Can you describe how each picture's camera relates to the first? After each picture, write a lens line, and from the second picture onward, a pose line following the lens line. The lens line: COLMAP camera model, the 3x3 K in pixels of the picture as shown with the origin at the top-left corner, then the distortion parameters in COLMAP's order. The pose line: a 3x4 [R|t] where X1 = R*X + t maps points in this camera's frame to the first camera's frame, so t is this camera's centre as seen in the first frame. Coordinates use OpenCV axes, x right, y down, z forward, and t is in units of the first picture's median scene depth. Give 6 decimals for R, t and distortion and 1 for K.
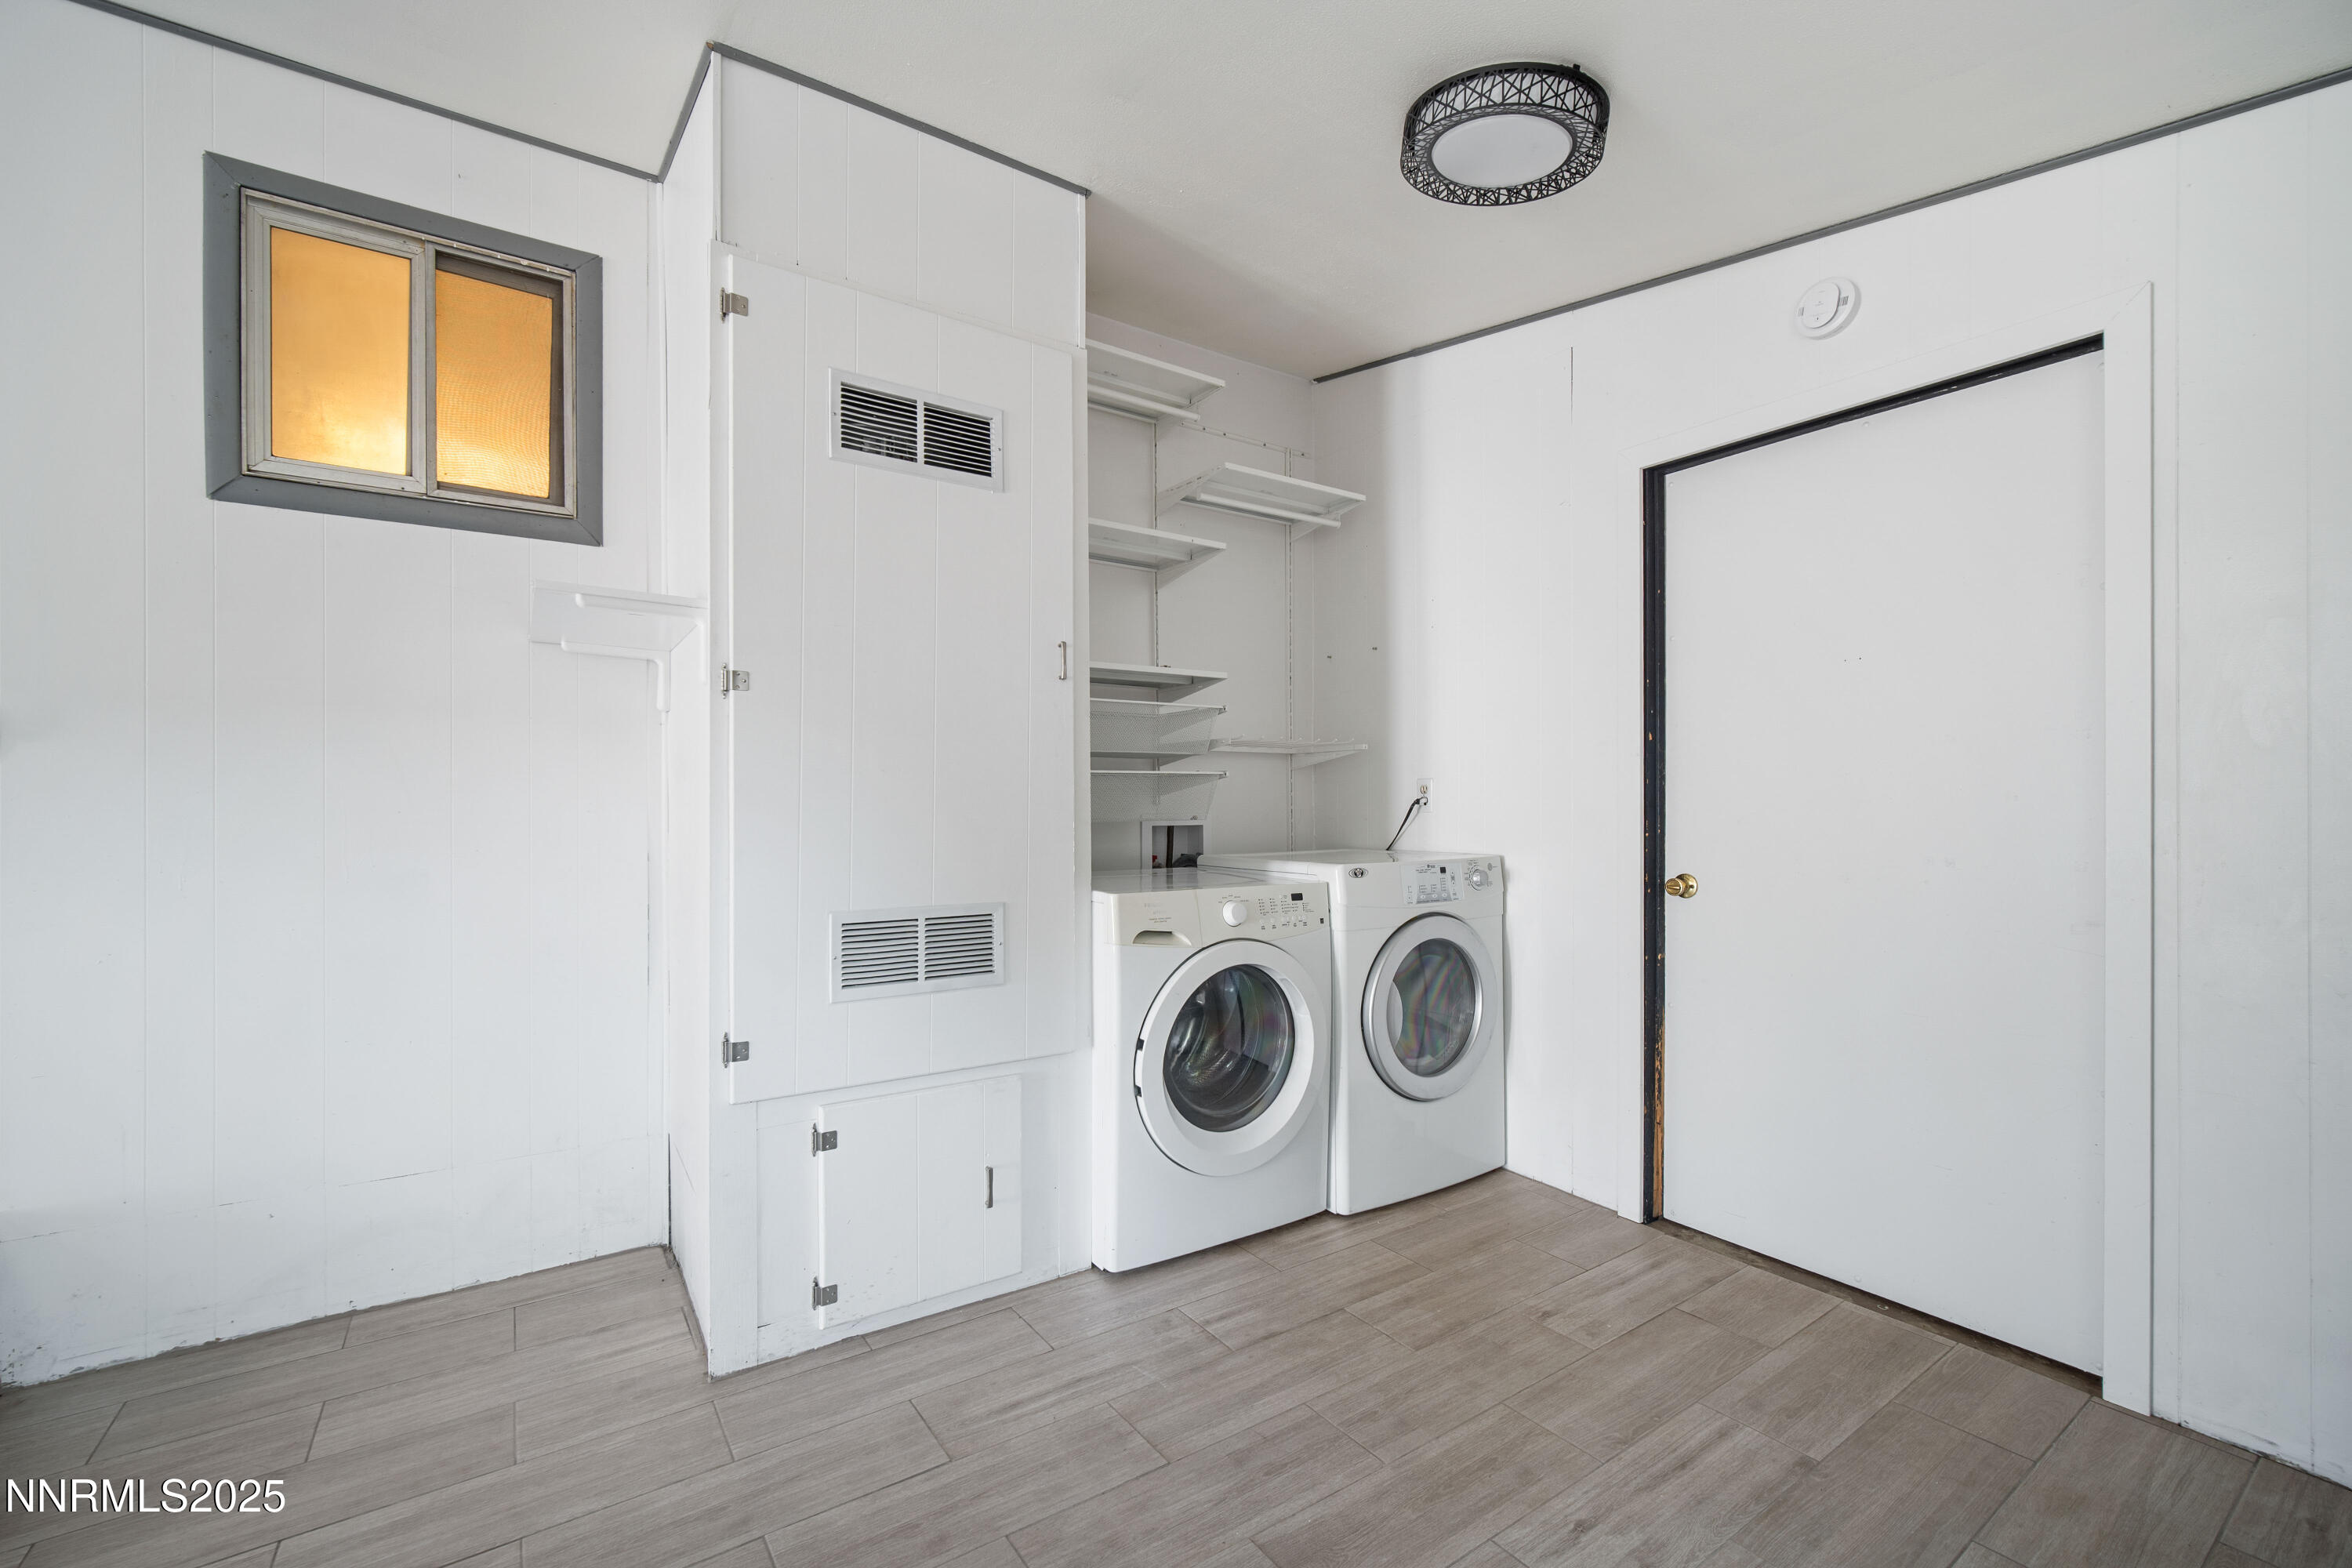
lens RADIAL K [[932.4, 0, 1181.3], [0, 932.4, 807.0], [0, 0, 1]] dist [-0.003714, 0.001517]
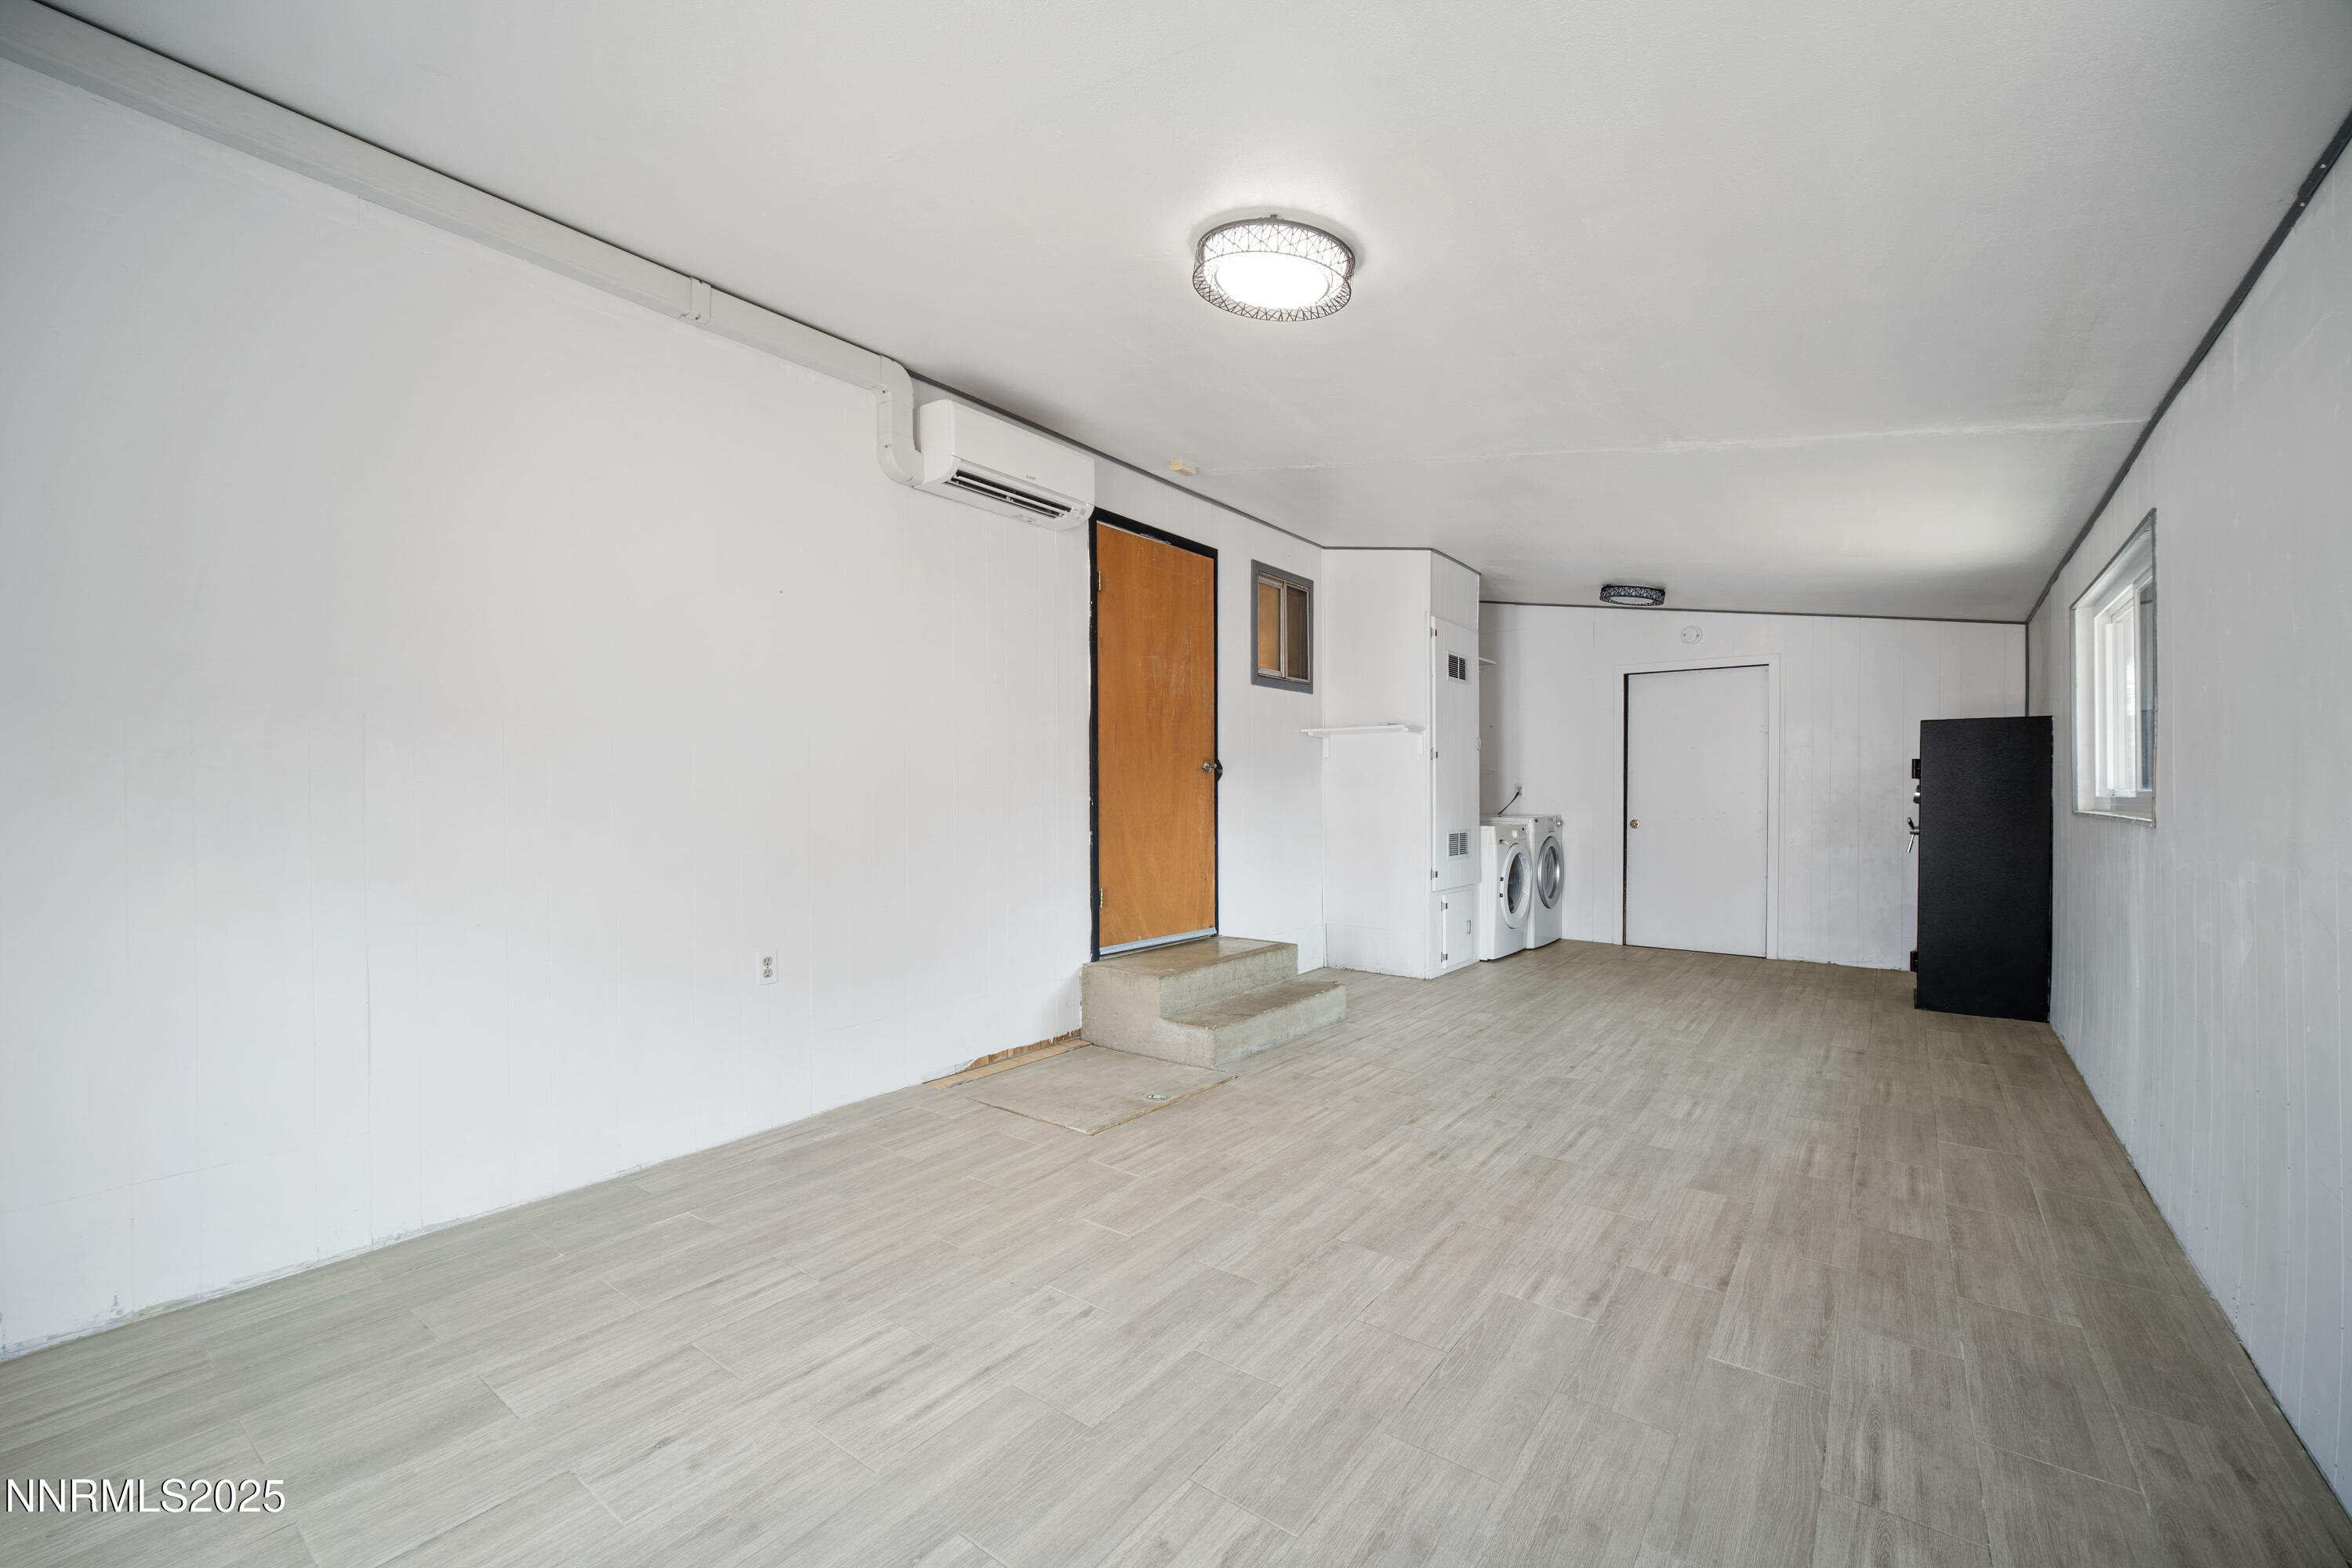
lens RADIAL K [[932.4, 0, 1170.5], [0, 932.4, 792.4], [0, 0, 1]] dist [-0.003714, 0.001517]
pose [[0.947126, 0.000867, 0.320860, -1.986983], [0.002141, 0.999957, -0.009022, 0.016531], [-0.320854, 0.009232, 0.947084, -1.424052]]
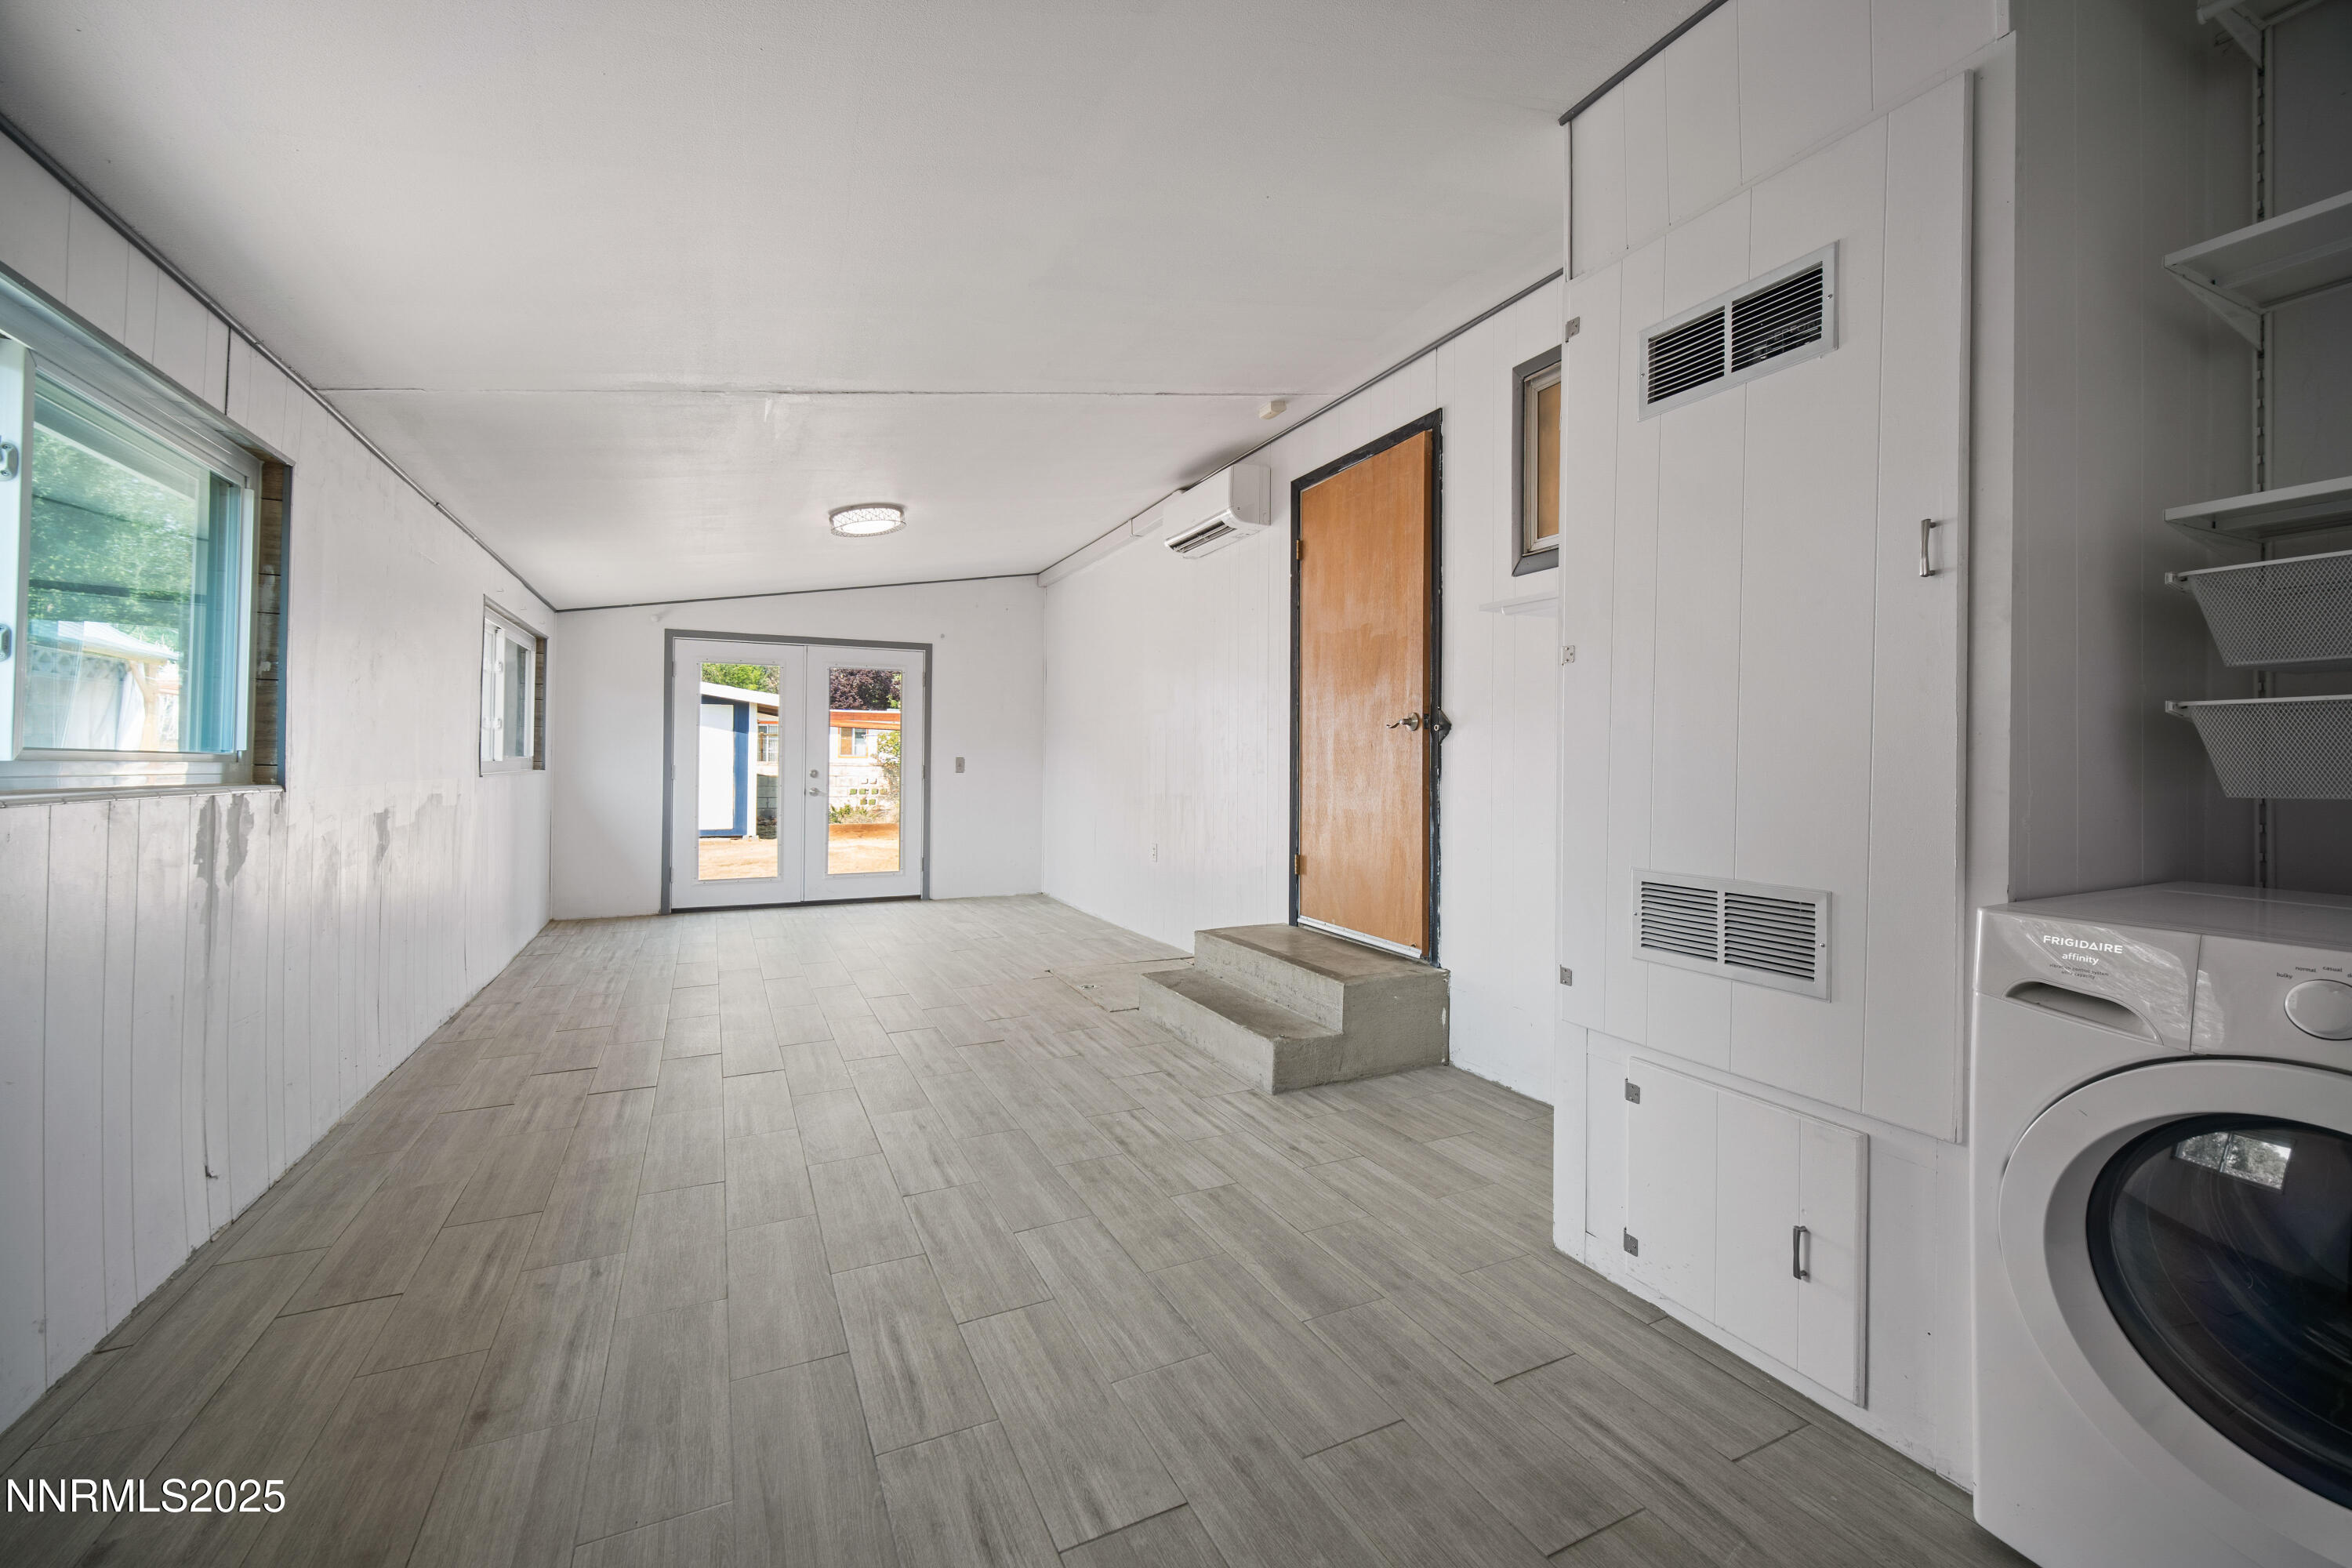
lens RADIAL K [[932.4, 0, 1170.5], [0, 932.4, 762.3], [0, 0, 1]] dist [-0.003714, 0.001517]
pose [[-0.126296, 0.000369, -0.991993, 0.630808], [-0.009888, 0.999950, 0.001631, 0.001014], [0.991943, 0.010015, -0.126286, 0.569375]]
